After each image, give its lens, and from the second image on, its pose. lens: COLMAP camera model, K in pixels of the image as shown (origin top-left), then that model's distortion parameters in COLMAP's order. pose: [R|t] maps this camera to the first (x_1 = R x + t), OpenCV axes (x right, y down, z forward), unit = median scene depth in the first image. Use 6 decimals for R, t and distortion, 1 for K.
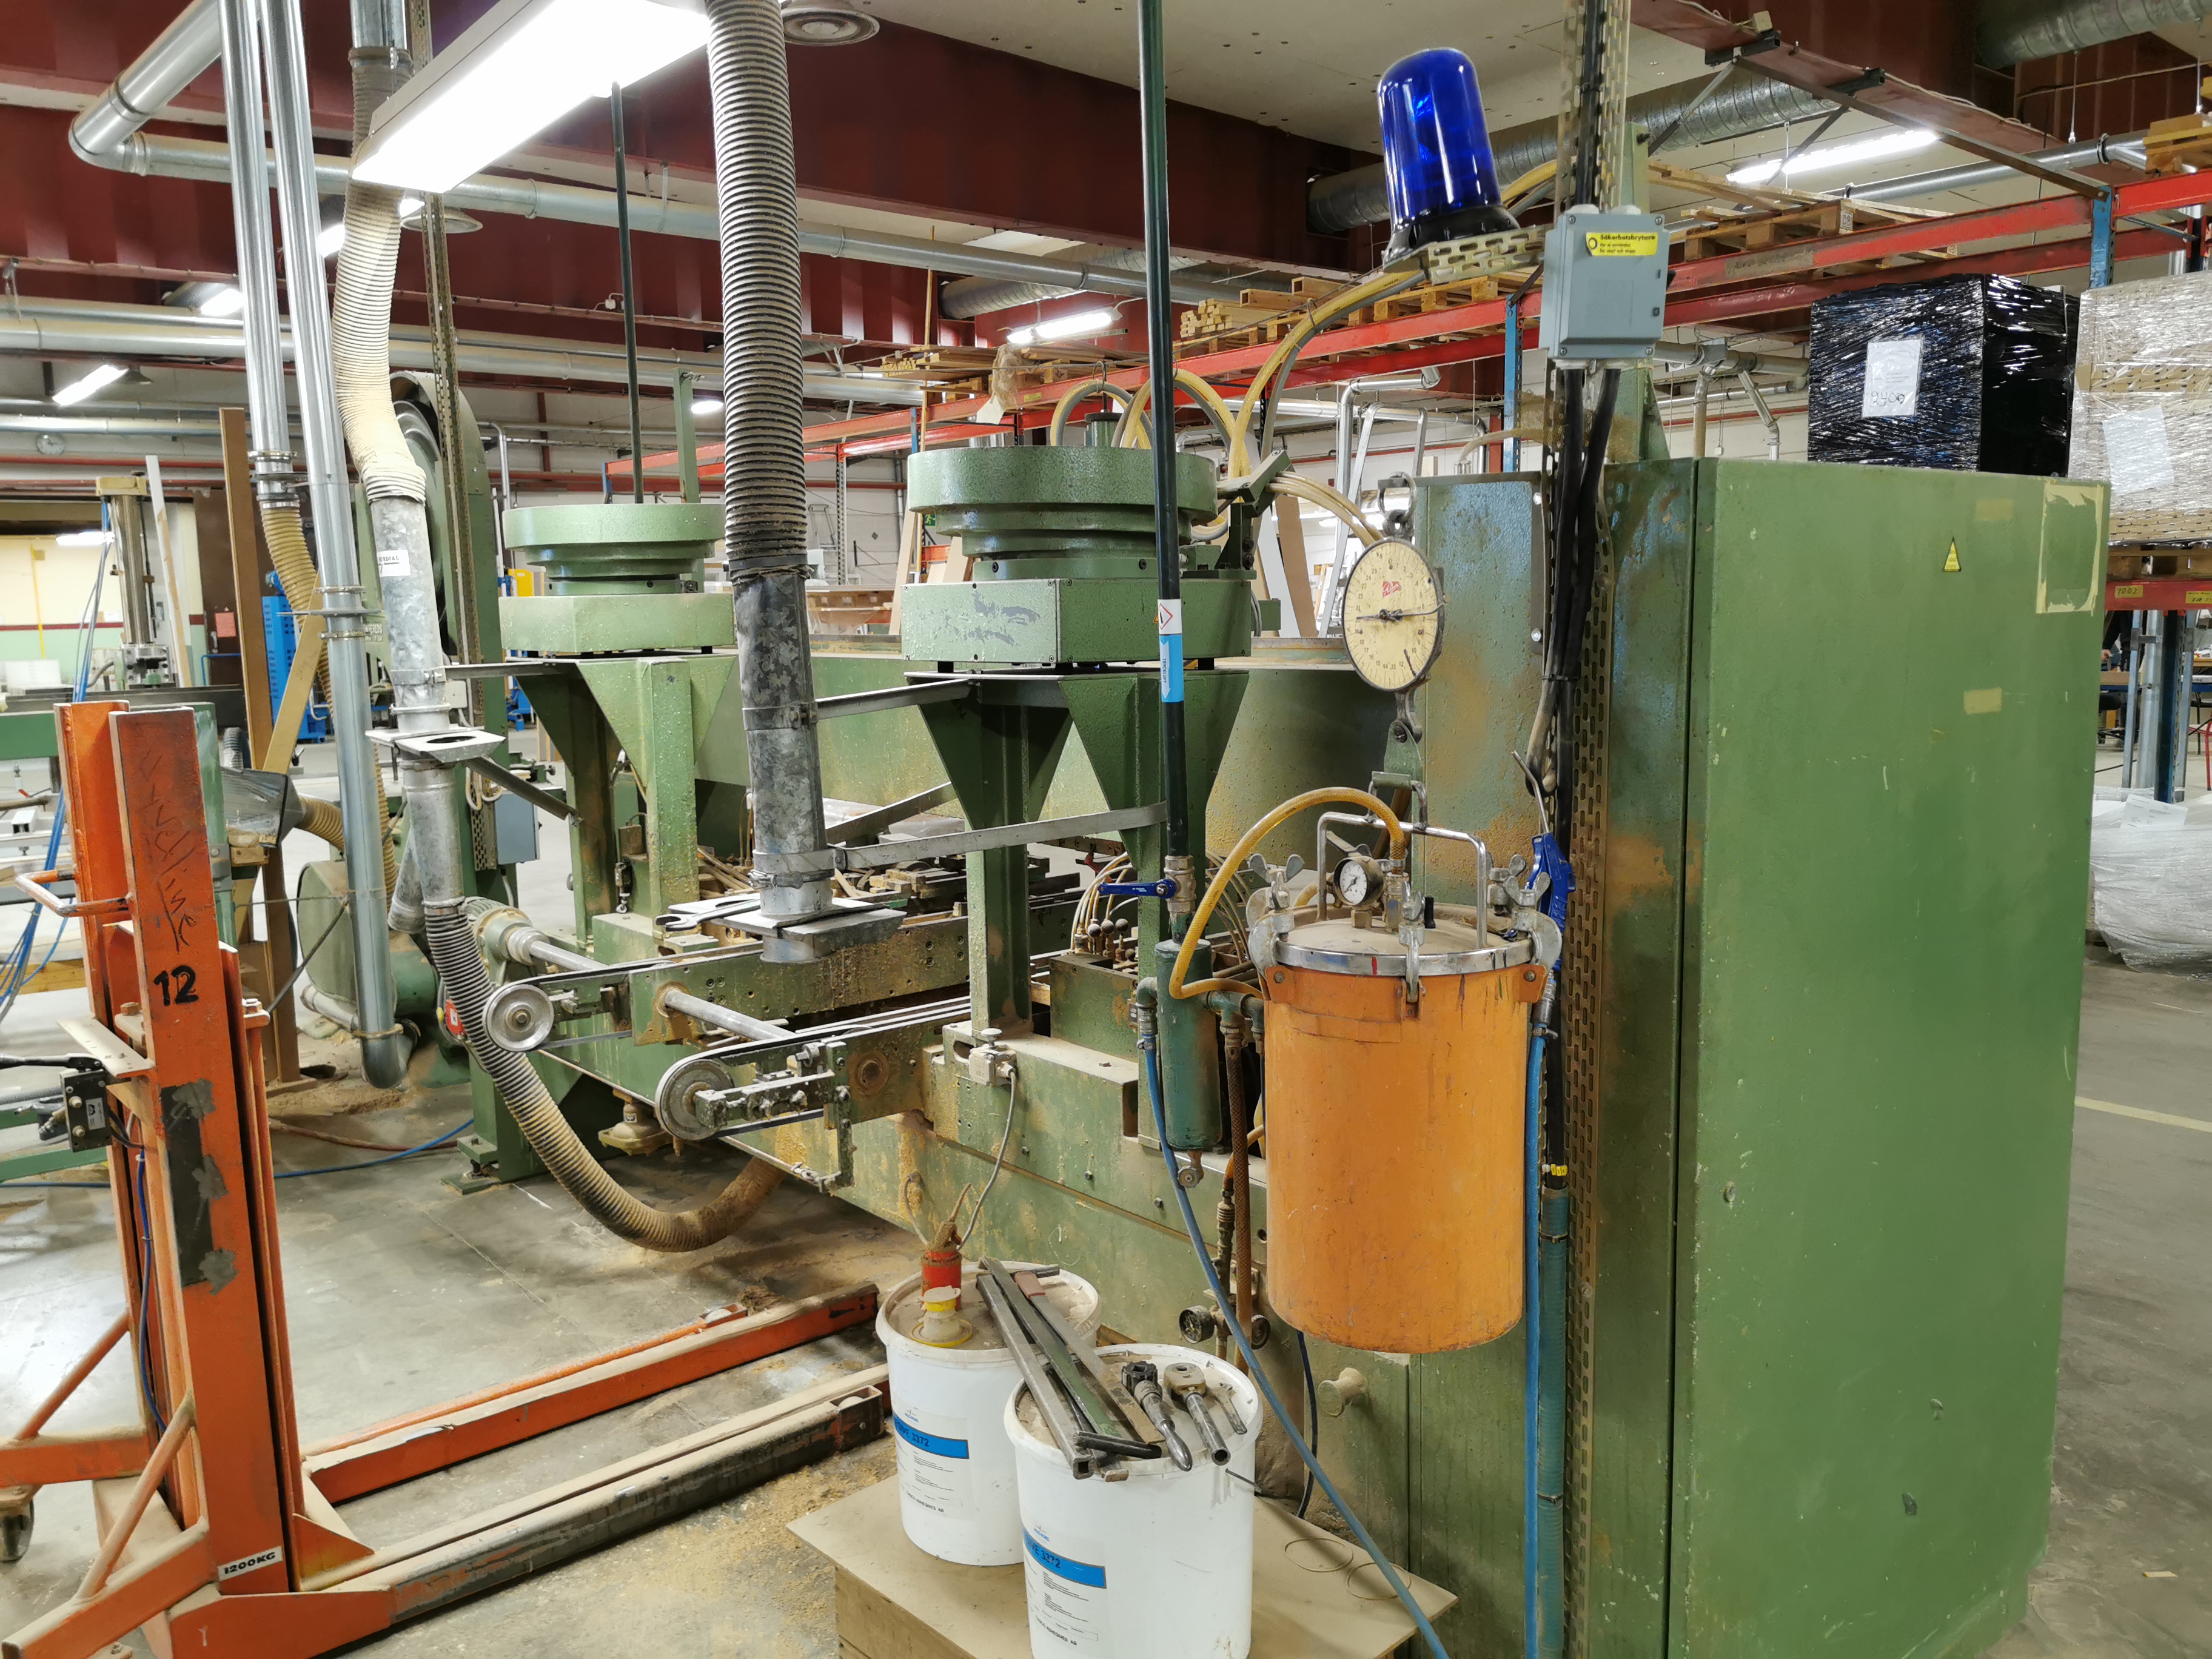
lens RADIAL K [[1721.7, 0, 1092.1], [0, 1721.7, 829.0], [0, 0, 1]] dist [0.051523, -0.079559]
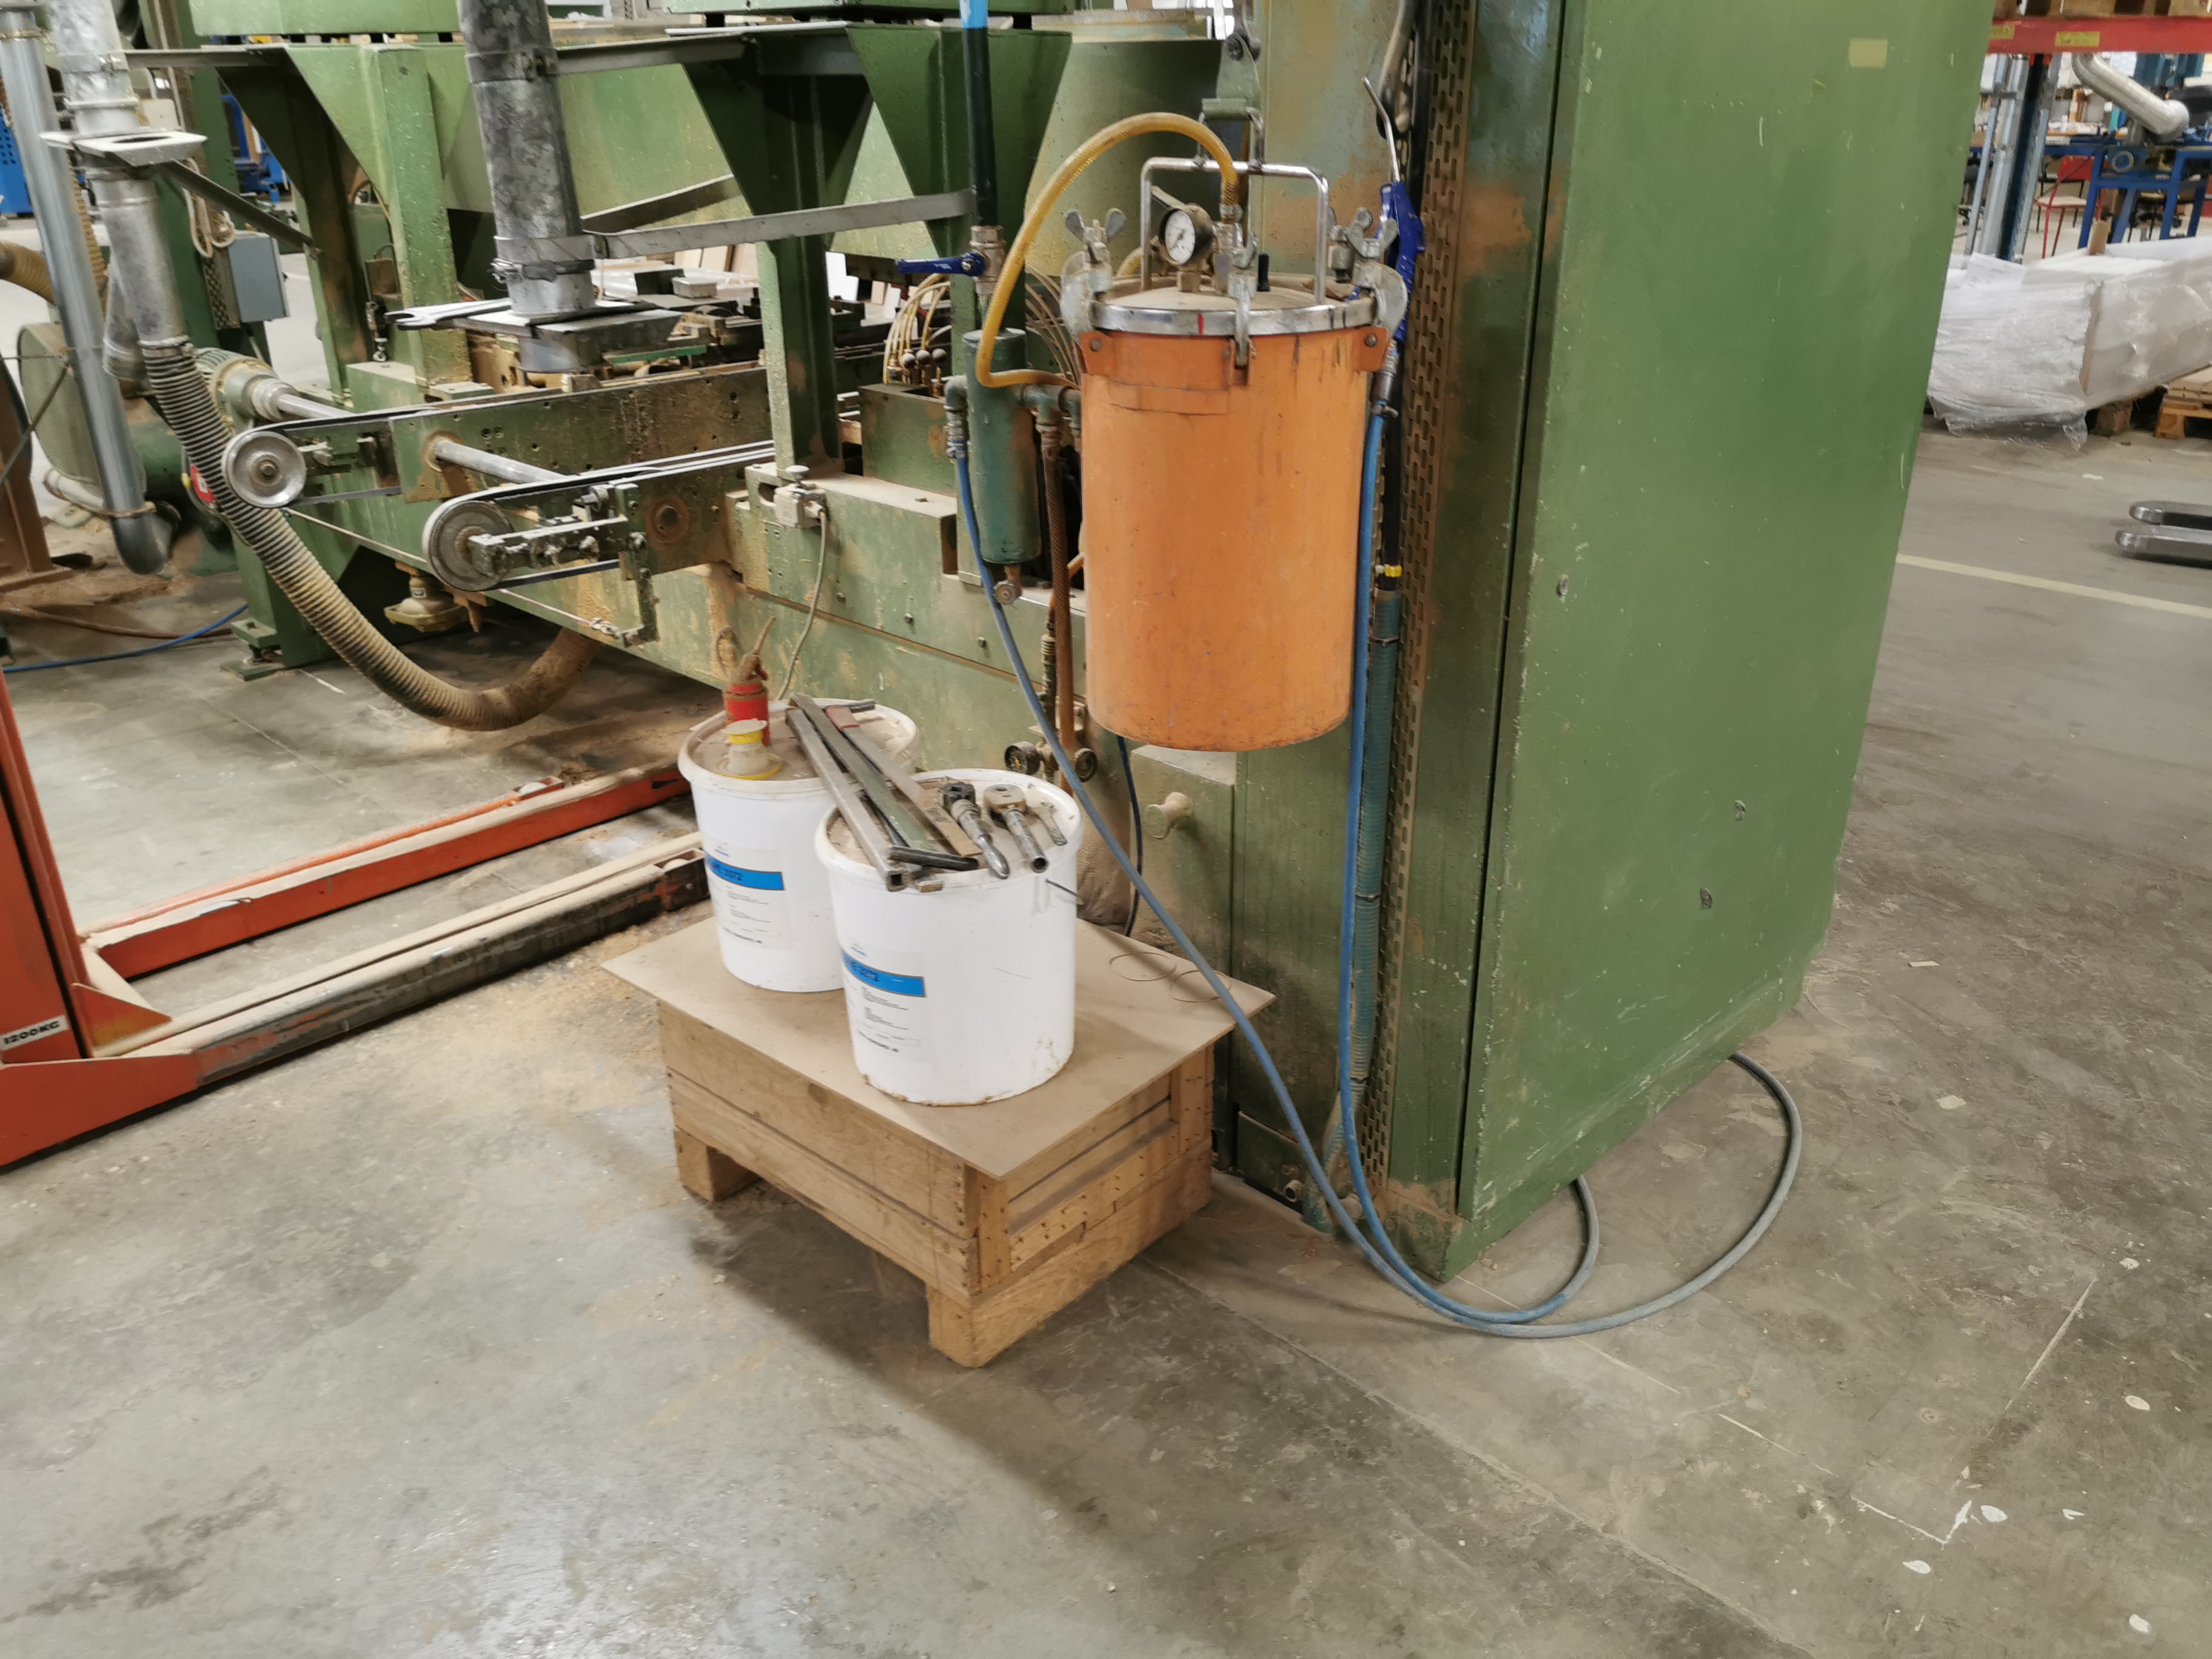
lens RADIAL K [[1723.1, 0, 1154.0], [0, 1723.1, 856.6], [0, 0, 1]] dist [0.034344, -0.062724]
pose [[0.992615, -0.030224, 0.117483, 0.016360], [-0.004901, 0.957684, 0.287781, 0.052211], [-0.121210, -0.286231, 0.950463, 0.047867]]
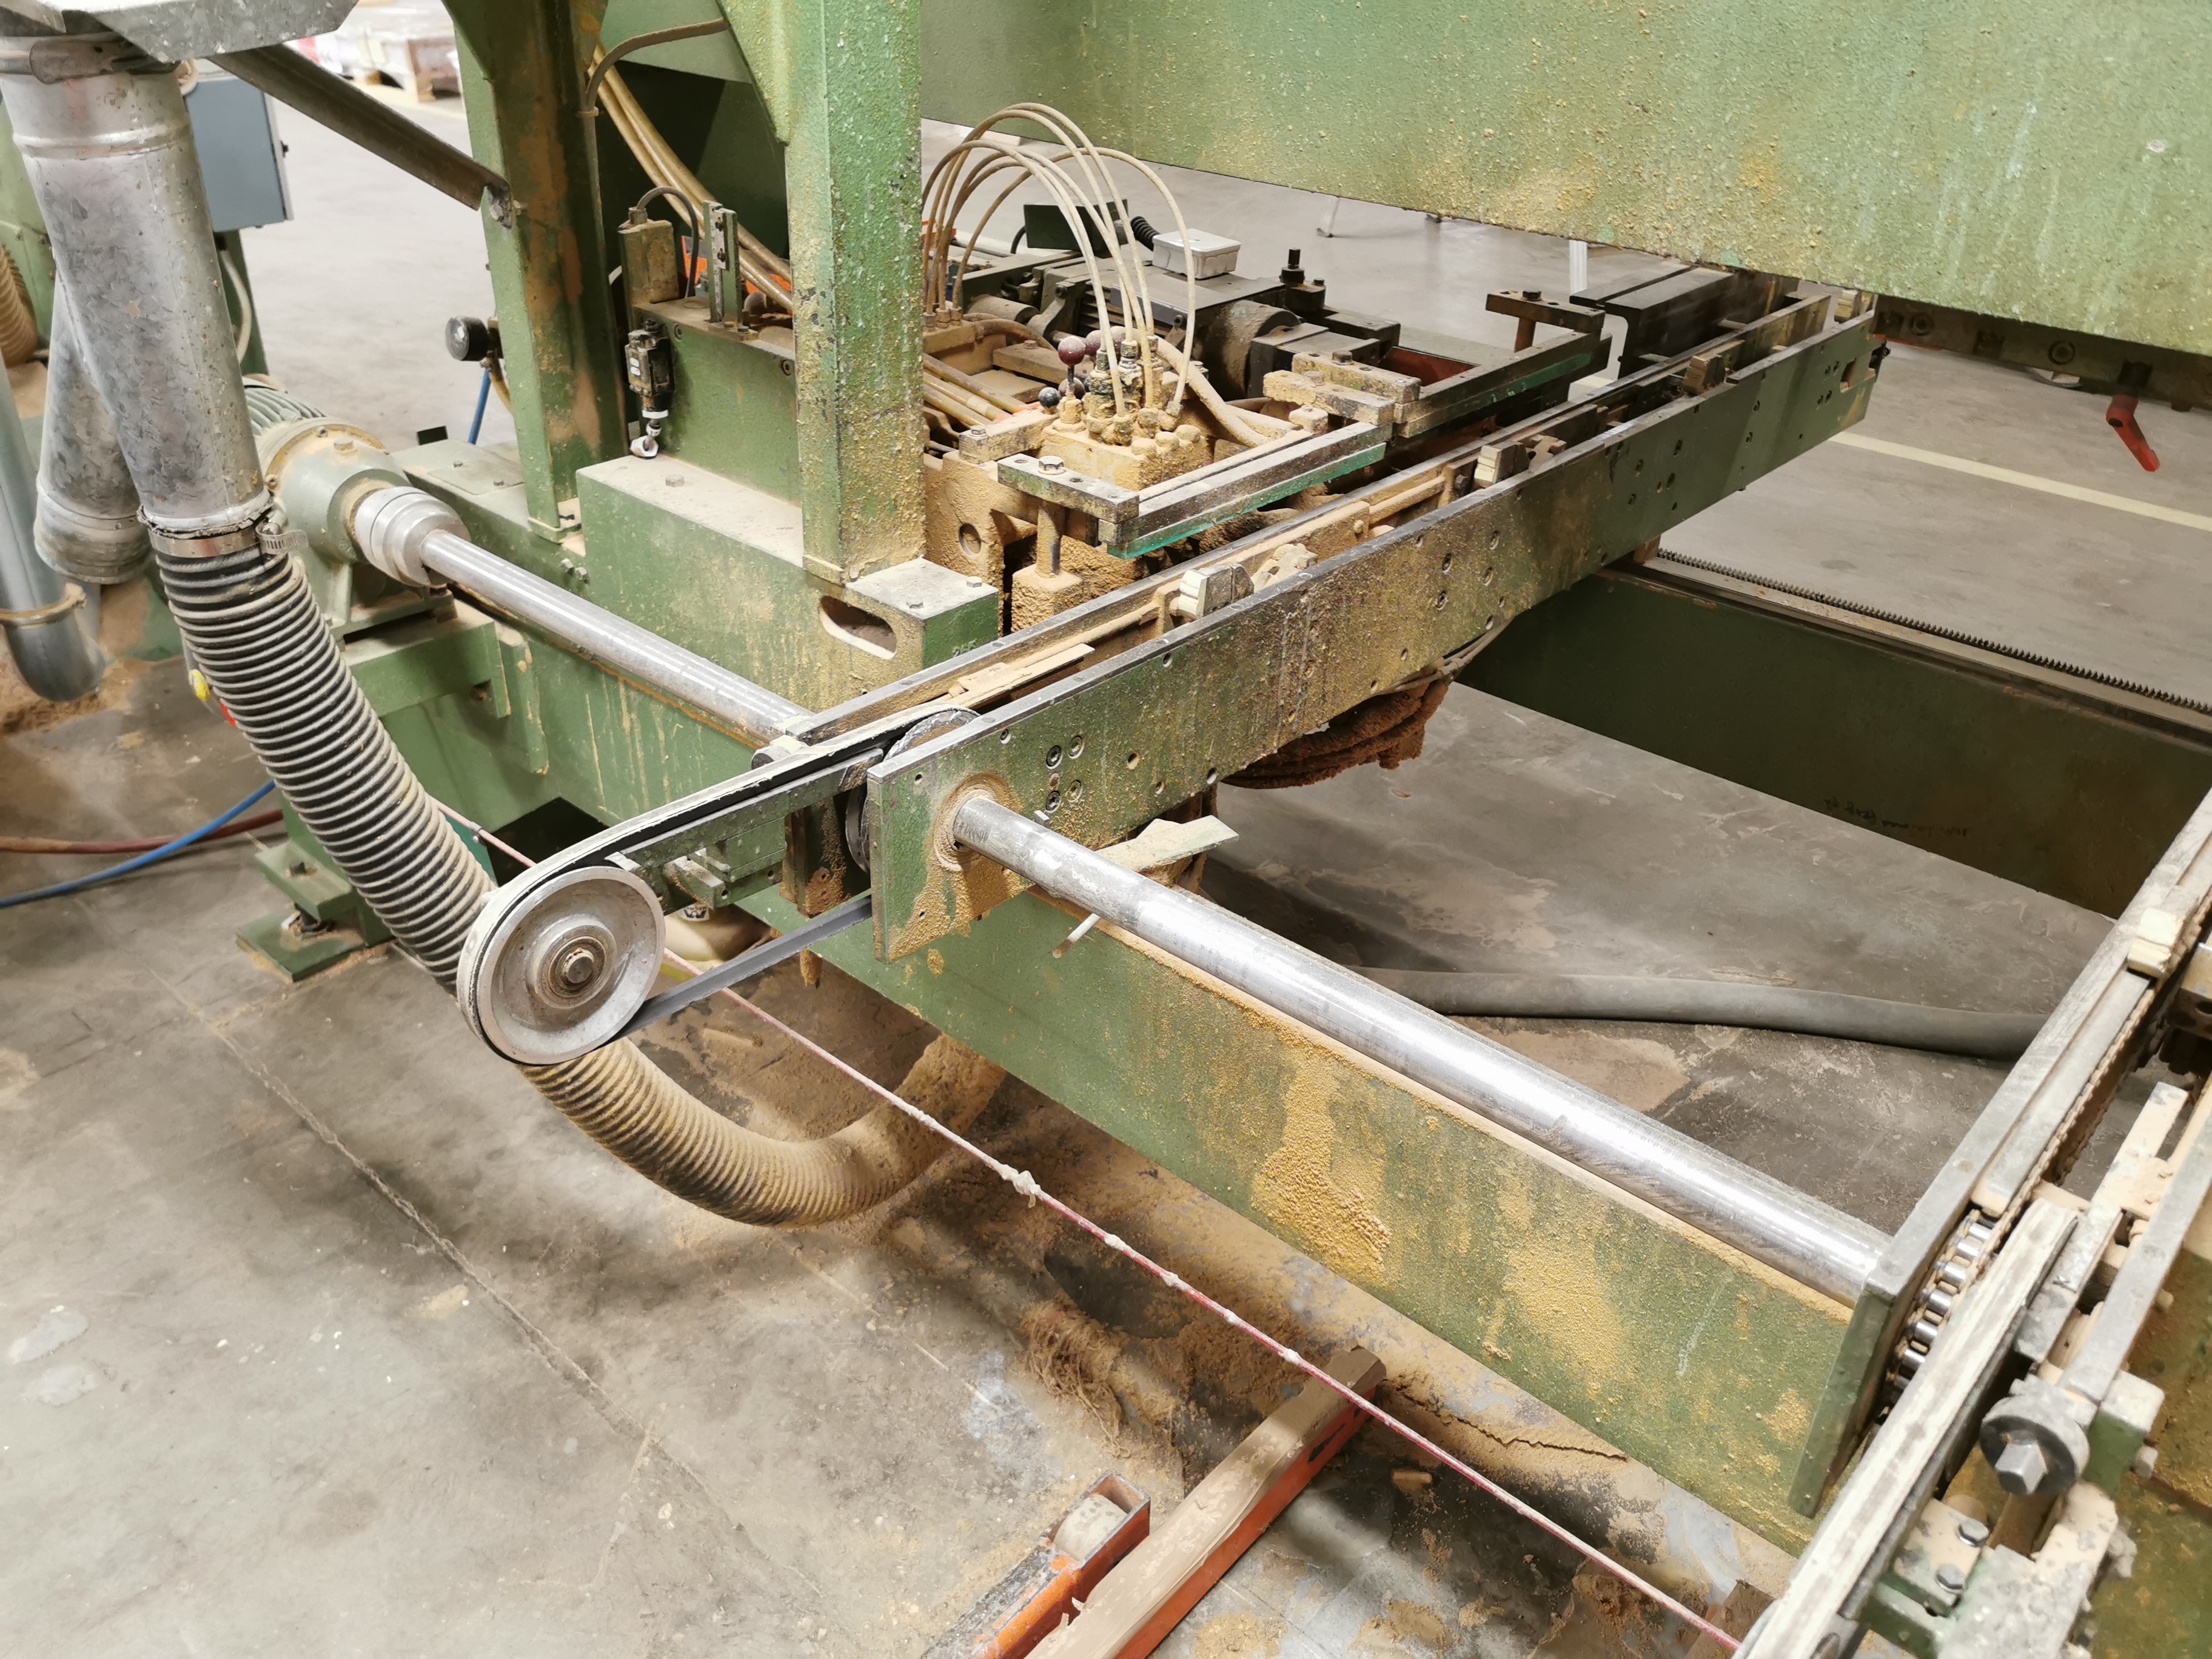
lens RADIAL K [[1733.7, 0, 1060.5], [0, 1733.7, 839.6], [0, 0, 1]] dist [0.039434, -0.050335]
pose [[0.989580, -0.031836, 0.140422, -0.361155], [-0.026445, 0.918476, 0.394593, -0.048061], [-0.141536, -0.394194, 0.908063, 0.893195]]
